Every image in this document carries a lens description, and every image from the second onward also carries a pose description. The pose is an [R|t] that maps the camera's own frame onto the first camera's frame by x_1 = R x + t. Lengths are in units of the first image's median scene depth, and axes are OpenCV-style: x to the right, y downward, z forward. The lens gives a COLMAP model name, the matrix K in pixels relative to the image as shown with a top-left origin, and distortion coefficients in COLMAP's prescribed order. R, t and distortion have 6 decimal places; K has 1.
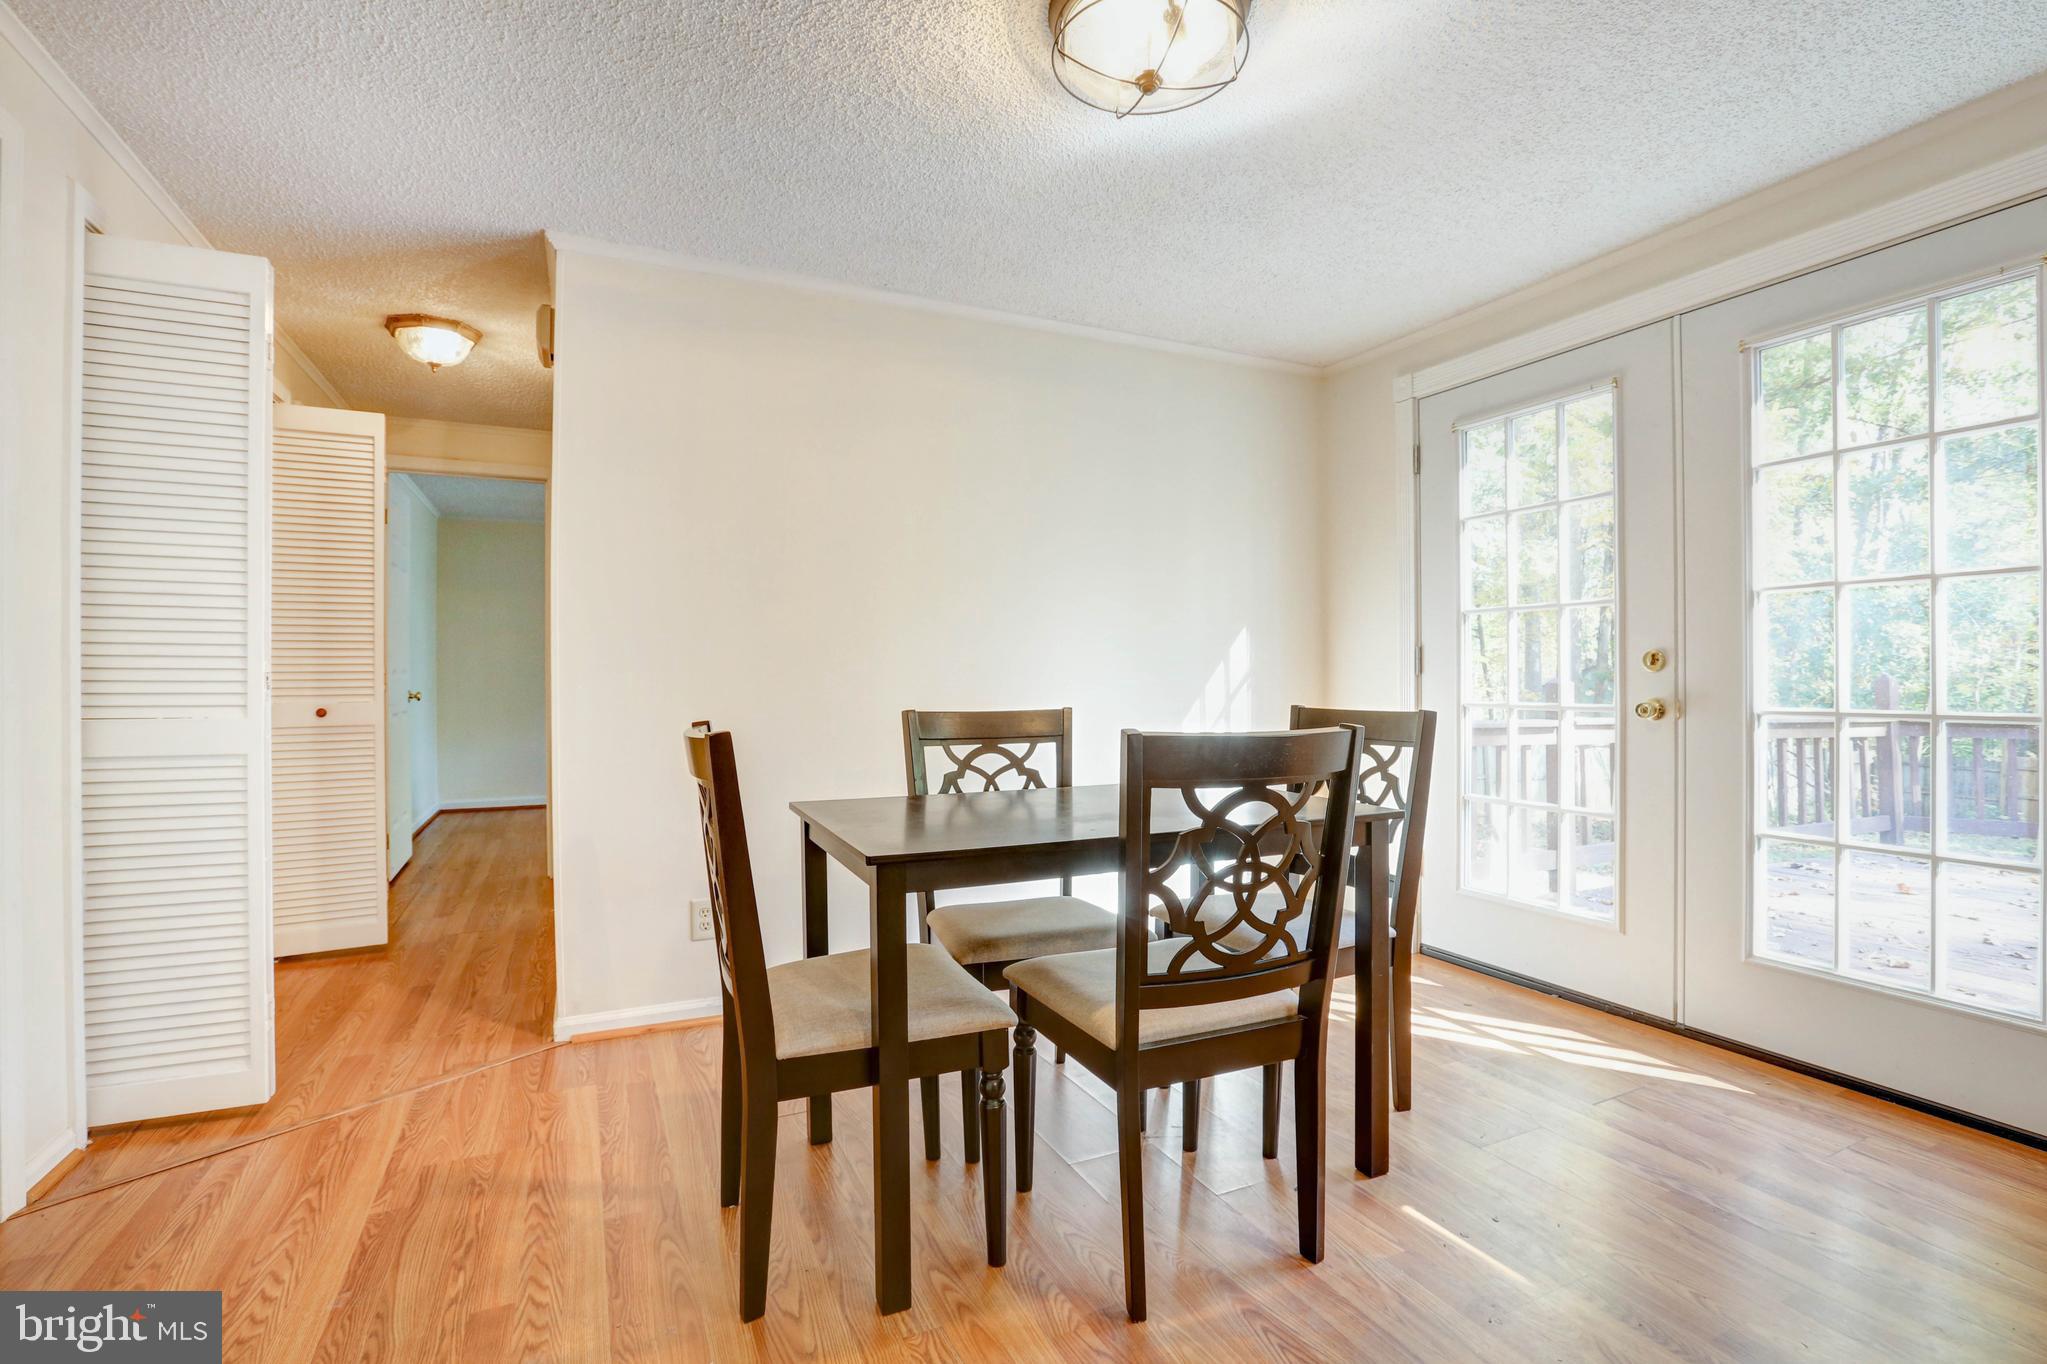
lens RADIAL K [[934.7, 0, 1027.9], [0, 934.7, 672.0], [0, 0, 1]] dist [-0.049390, 0.014947]
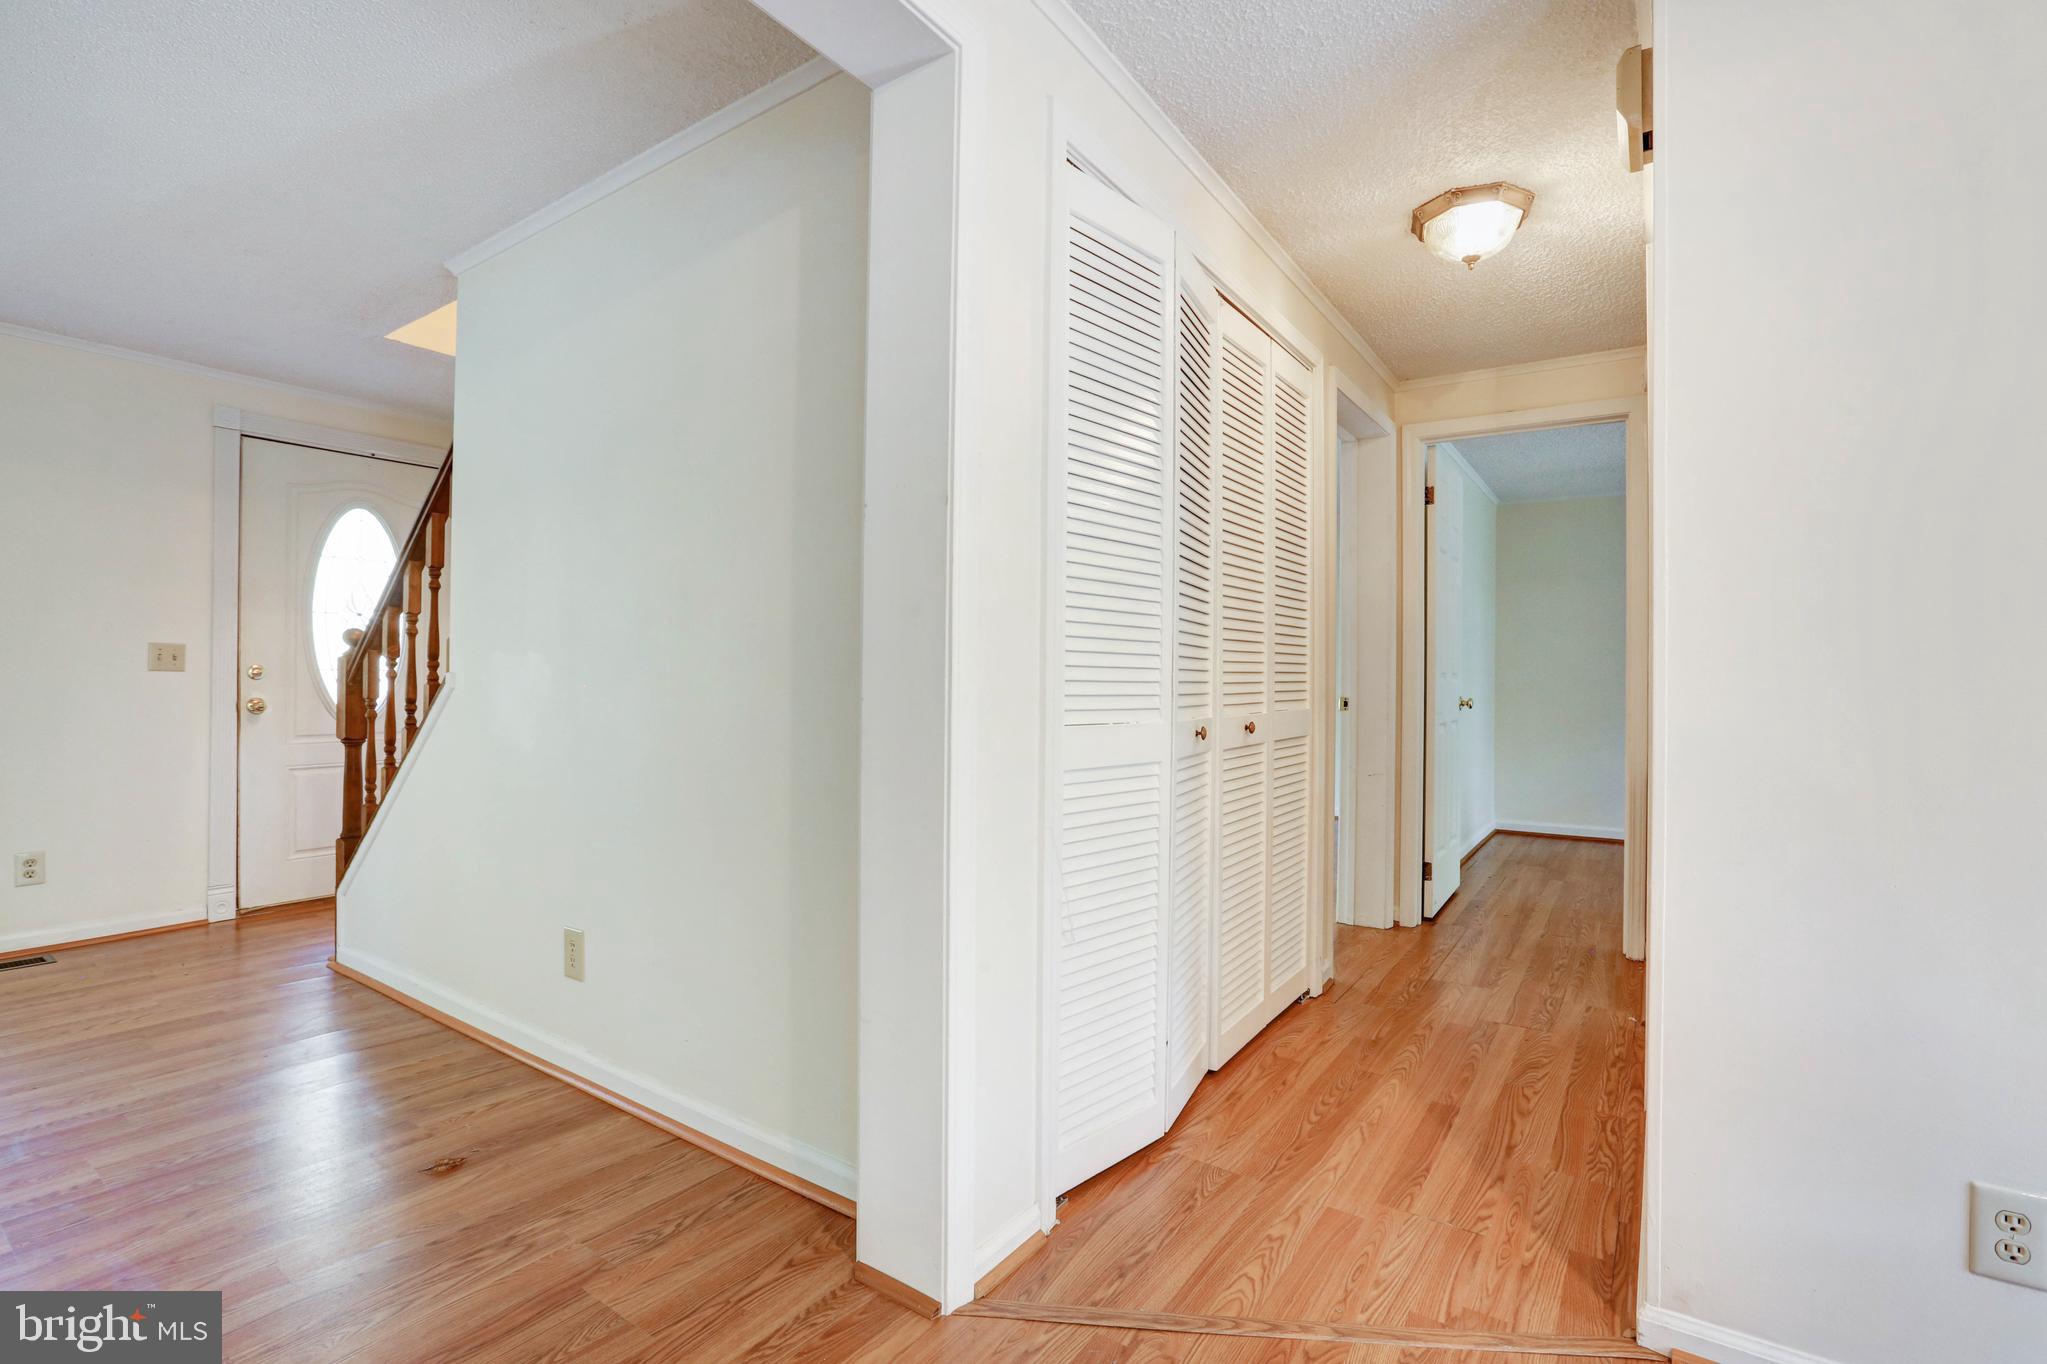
lens RADIAL K [[944.8, 0, 1030.2], [0, 944.8, 680.6], [0, 0, 1]] dist [-0.052387, 0.017813]
pose [[0.503287, 0.009391, -0.864068, -0.185148], [-0.008201, 0.999948, 0.006091, 0.002718], [0.864080, 0.004020, 0.503338, 0.327815]]
